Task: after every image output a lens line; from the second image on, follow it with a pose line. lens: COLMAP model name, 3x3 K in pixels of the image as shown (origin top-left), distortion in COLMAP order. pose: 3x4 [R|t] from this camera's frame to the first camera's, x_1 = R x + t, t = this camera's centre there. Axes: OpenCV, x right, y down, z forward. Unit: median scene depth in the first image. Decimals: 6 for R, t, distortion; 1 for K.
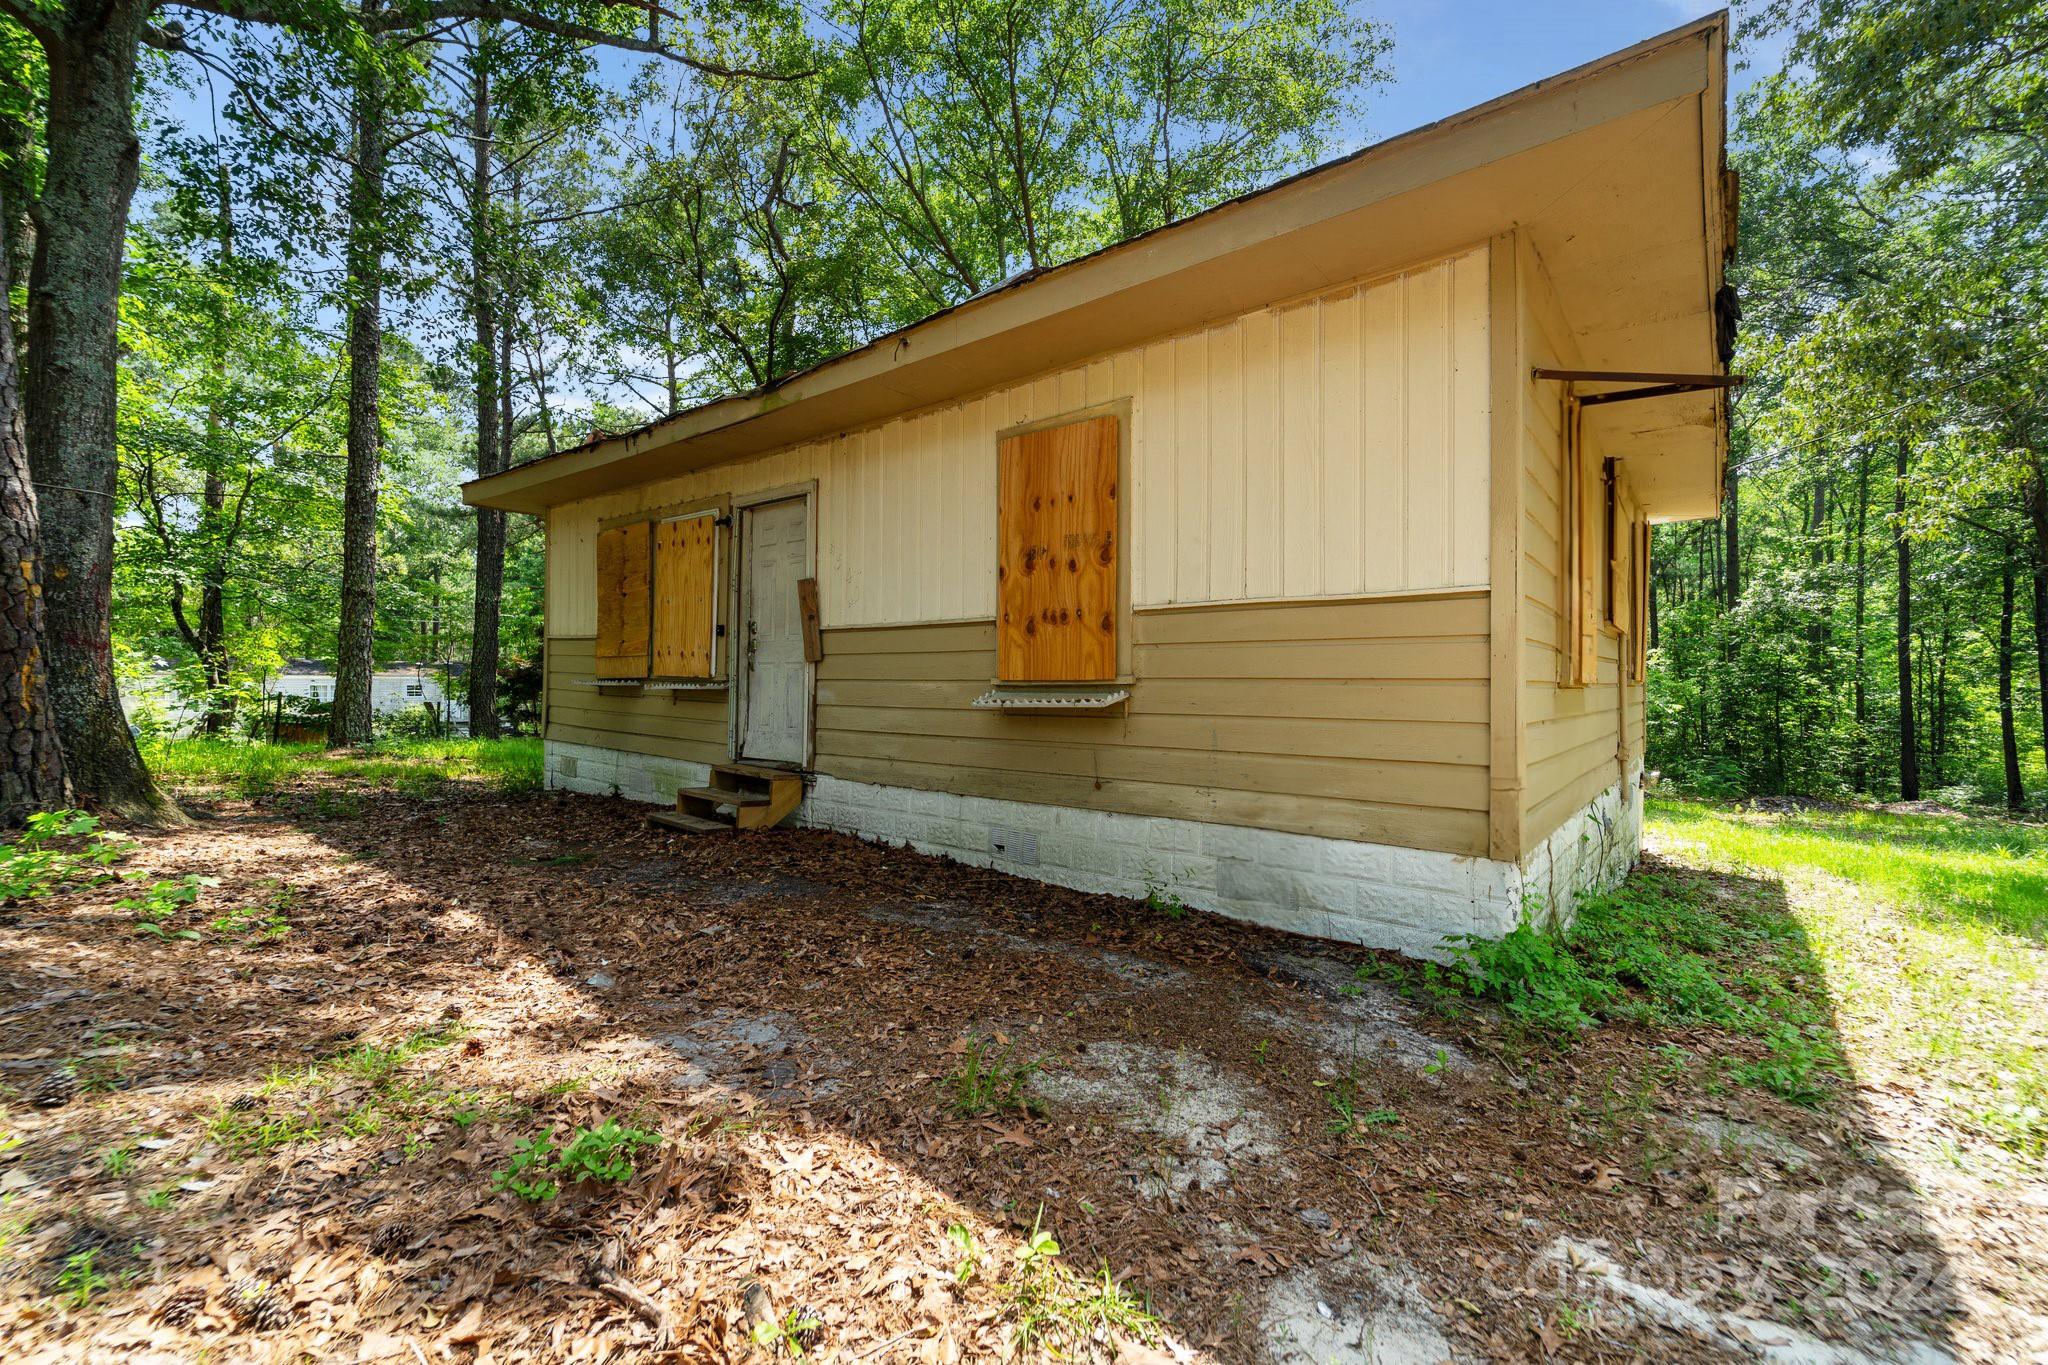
lens RADIAL K [[837.7, 0, 1021.0], [0, 837.7, 665.7], [0, 0, 1]] dist [0.001345, 0.000046]
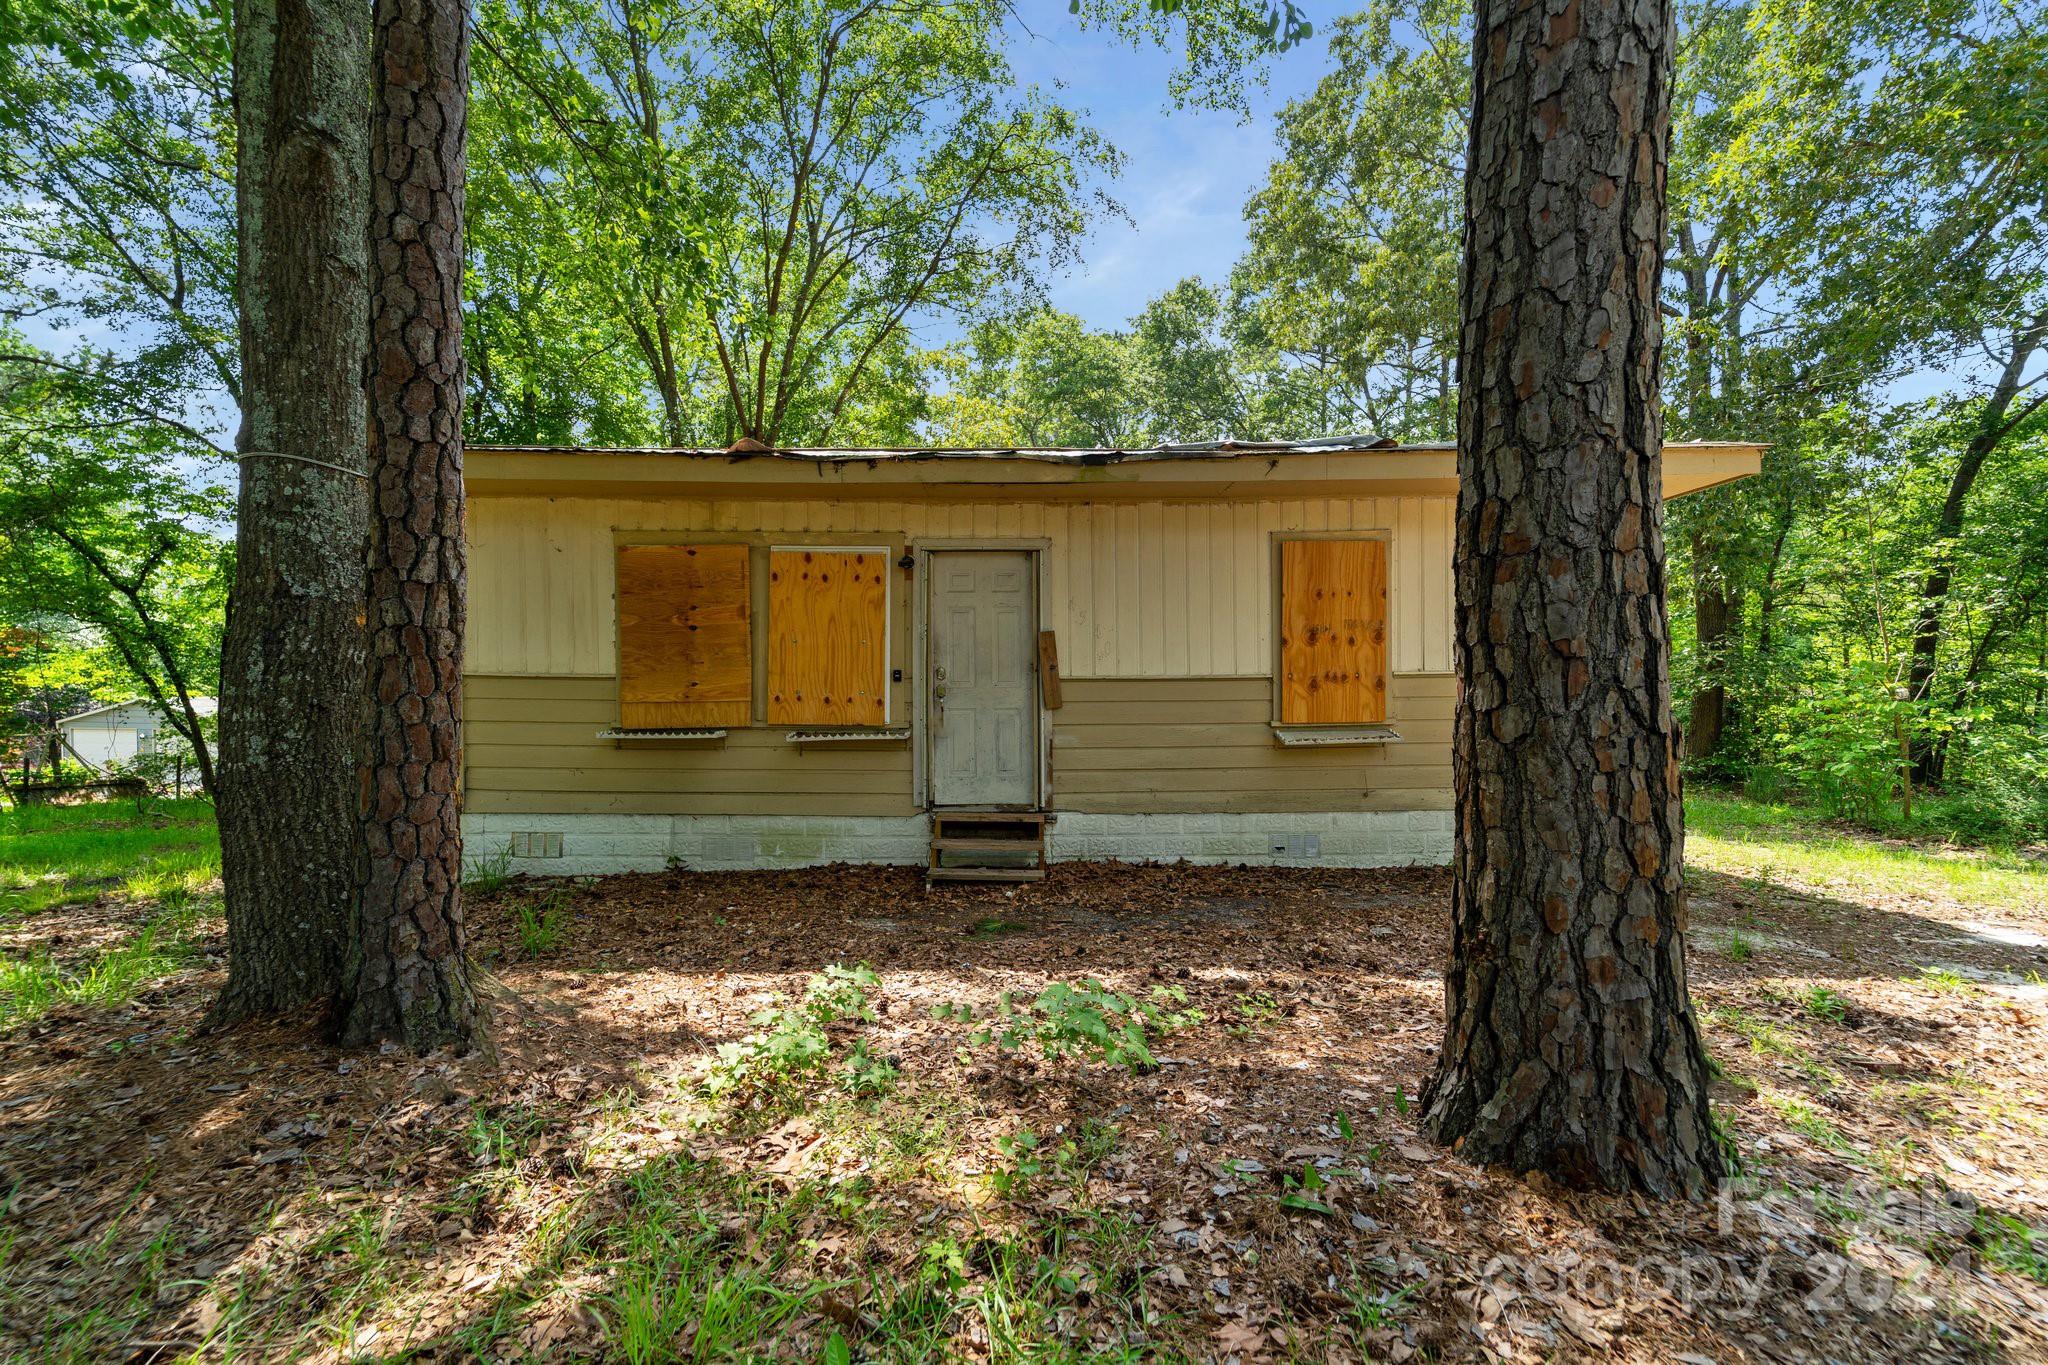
lens RADIAL K [[837.7, 0, 1025.6], [0, 837.7, 701.1], [0, 0, 1]] dist [0.001345, 0.000046]
pose [[0.776220, -0.010990, 0.630366, -1.024651], [0.001006, 0.999868, 0.016194, -0.034349], [-0.630461, -0.011936, 0.776129, 0.197369]]
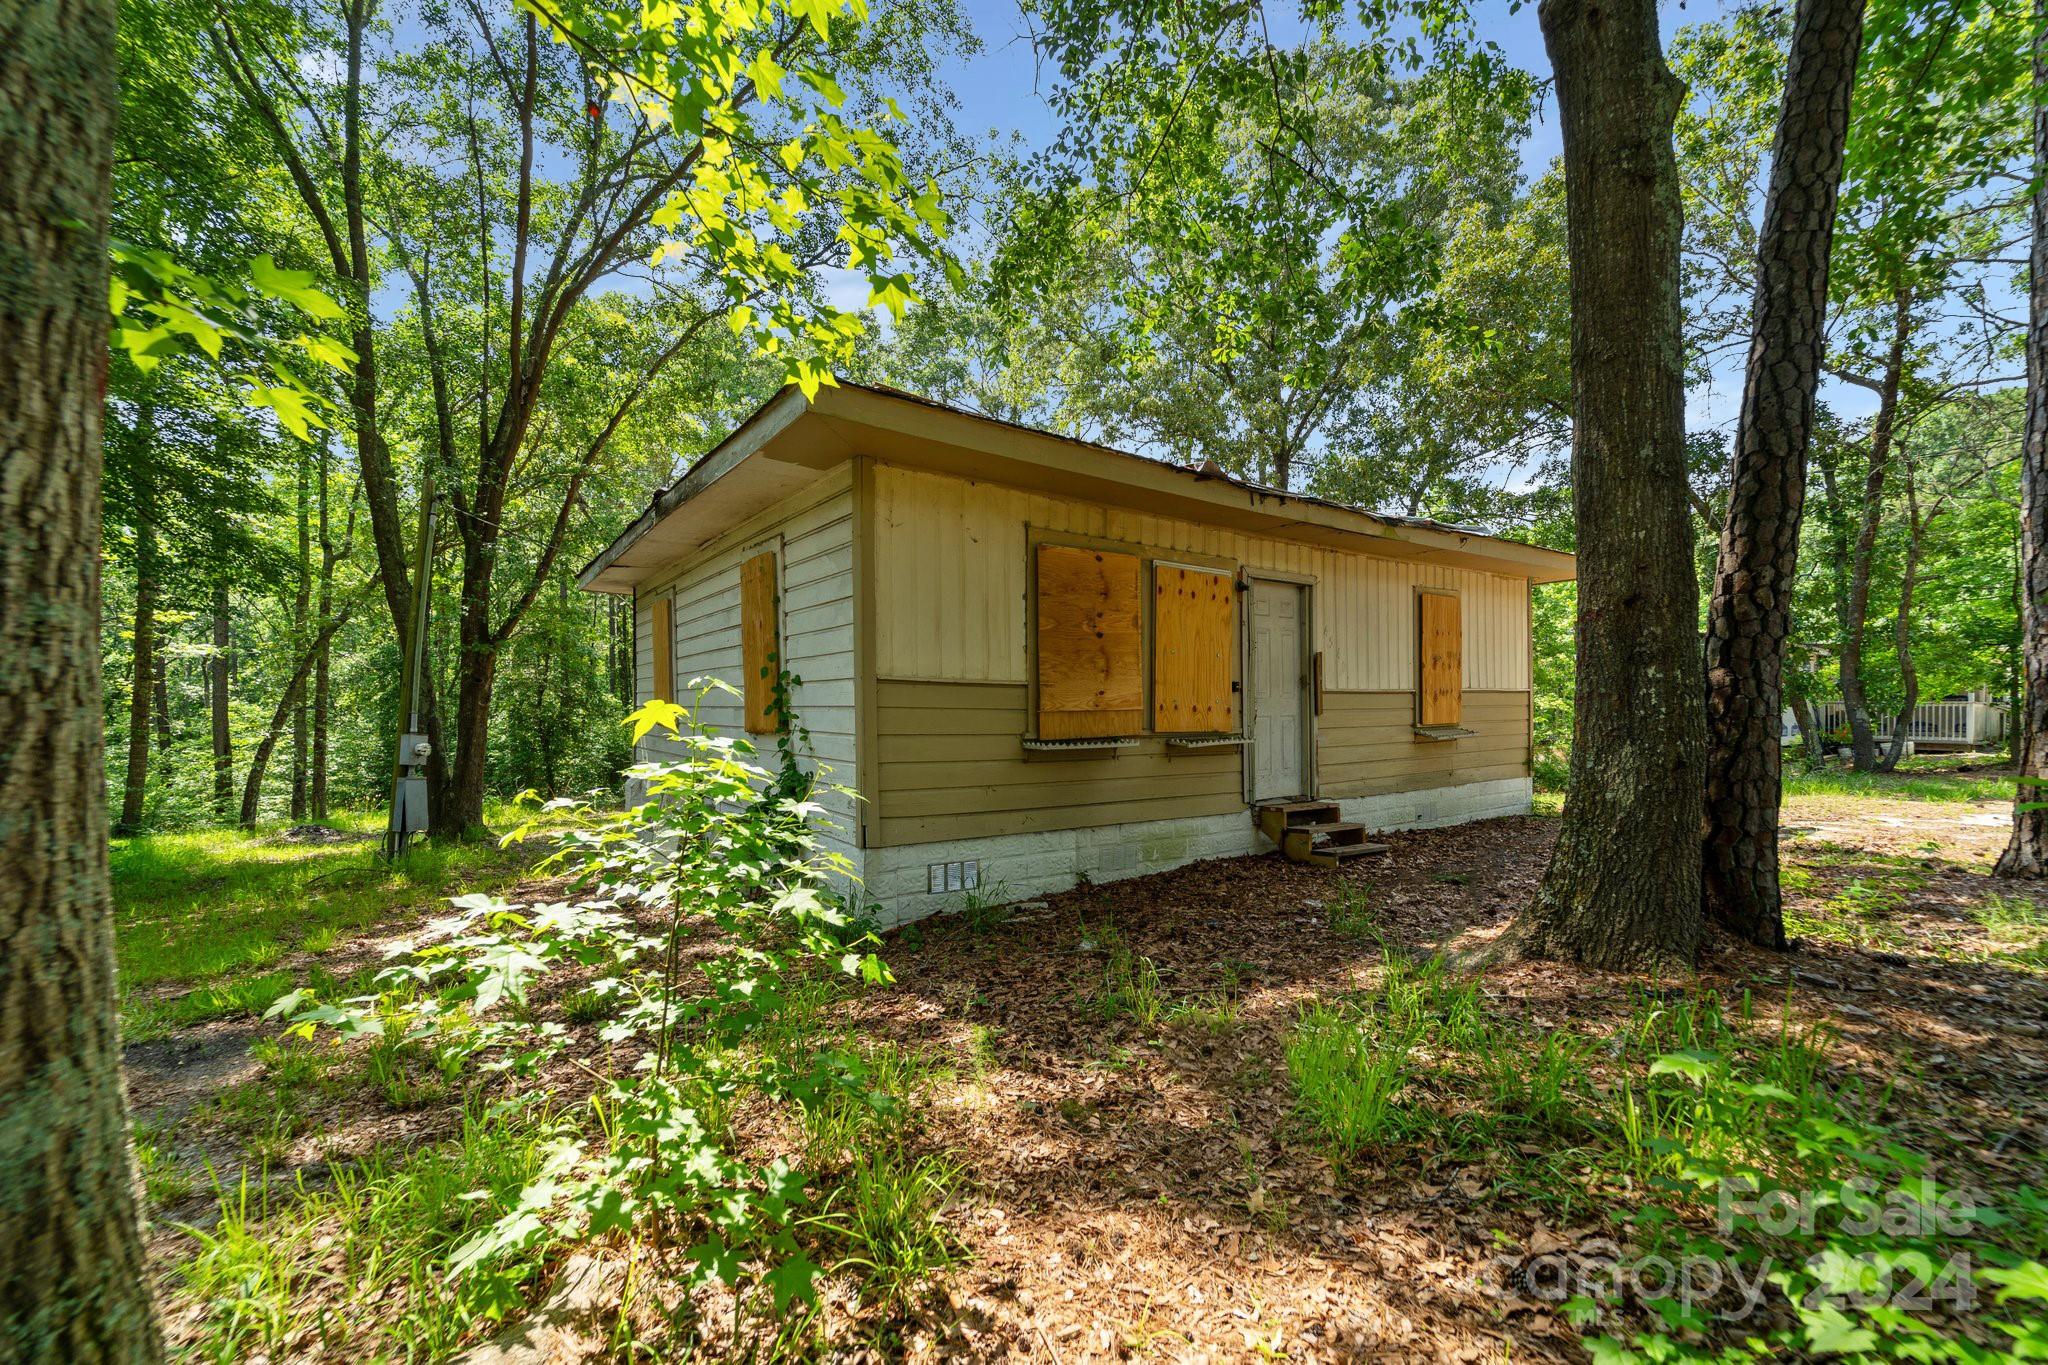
lens RADIAL K [[837.7, 0, 1026.5], [0, 837.7, 688.3], [0, 0, 1]] dist [0.001345, 0.000046]
pose [[0.272680, 0.007218, 0.962078, -1.764524], [-0.009153, 0.999946, -0.004908, -0.039093], [-0.962061, -0.007467, 0.272731, 1.165494]]
